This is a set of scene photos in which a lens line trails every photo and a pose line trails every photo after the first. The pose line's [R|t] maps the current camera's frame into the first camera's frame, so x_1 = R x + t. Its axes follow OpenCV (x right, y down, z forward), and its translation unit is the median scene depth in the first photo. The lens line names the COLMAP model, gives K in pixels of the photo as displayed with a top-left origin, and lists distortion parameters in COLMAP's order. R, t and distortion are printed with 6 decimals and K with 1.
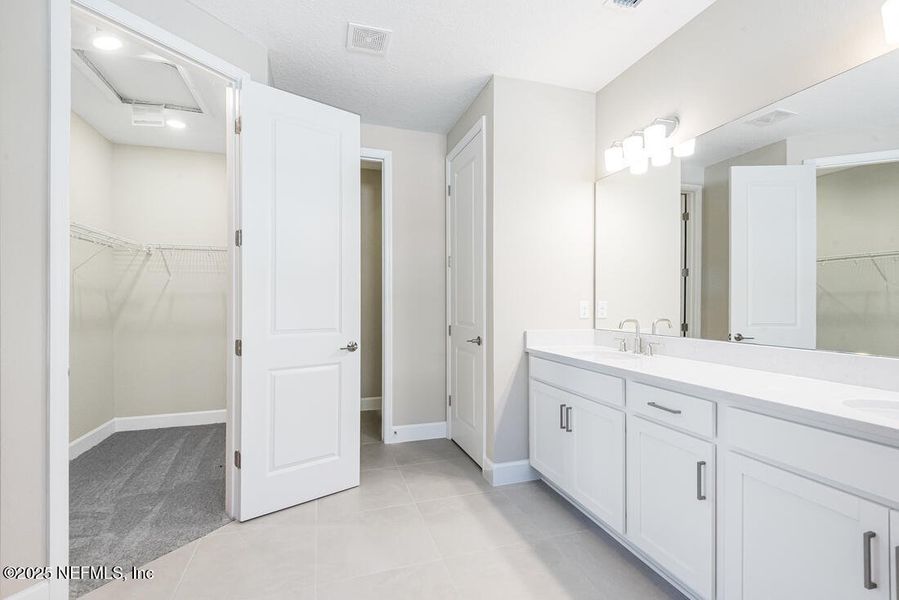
lens RADIAL K [[403.5, 0, 461.1], [0, 403.5, 301.0], [0, 0, 1]] dist [0.022722, -0.000380]
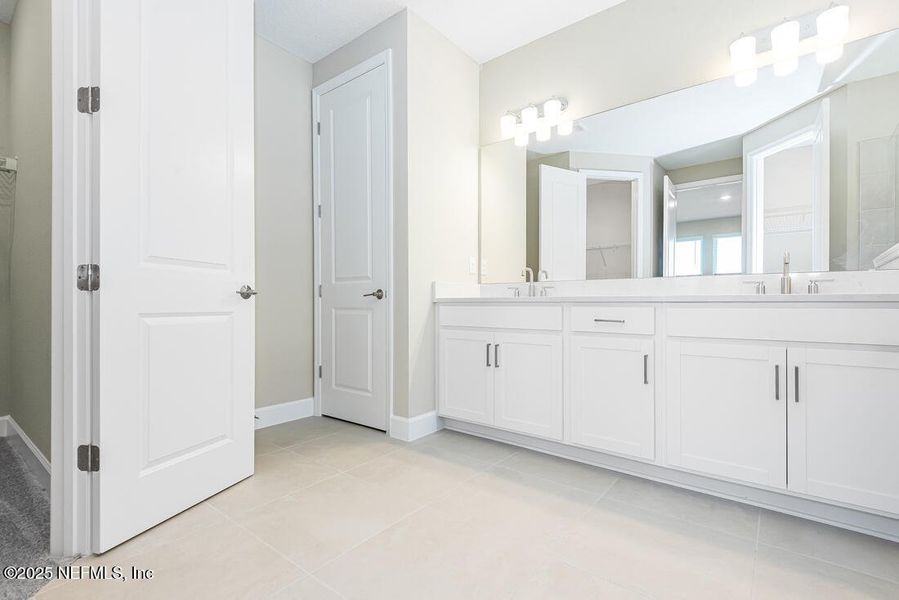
lens RADIAL K [[403.5, 0, 461.1], [0, 403.5, 301.0], [0, 0, 1]] dist [0.022722, -0.000380]
pose [[0.834859, -0.002851, 0.550456, -0.324297], [0.000463, 0.999990, 0.004477, 0.115955], [-0.550464, -0.003482, 0.834852, 0.133355]]
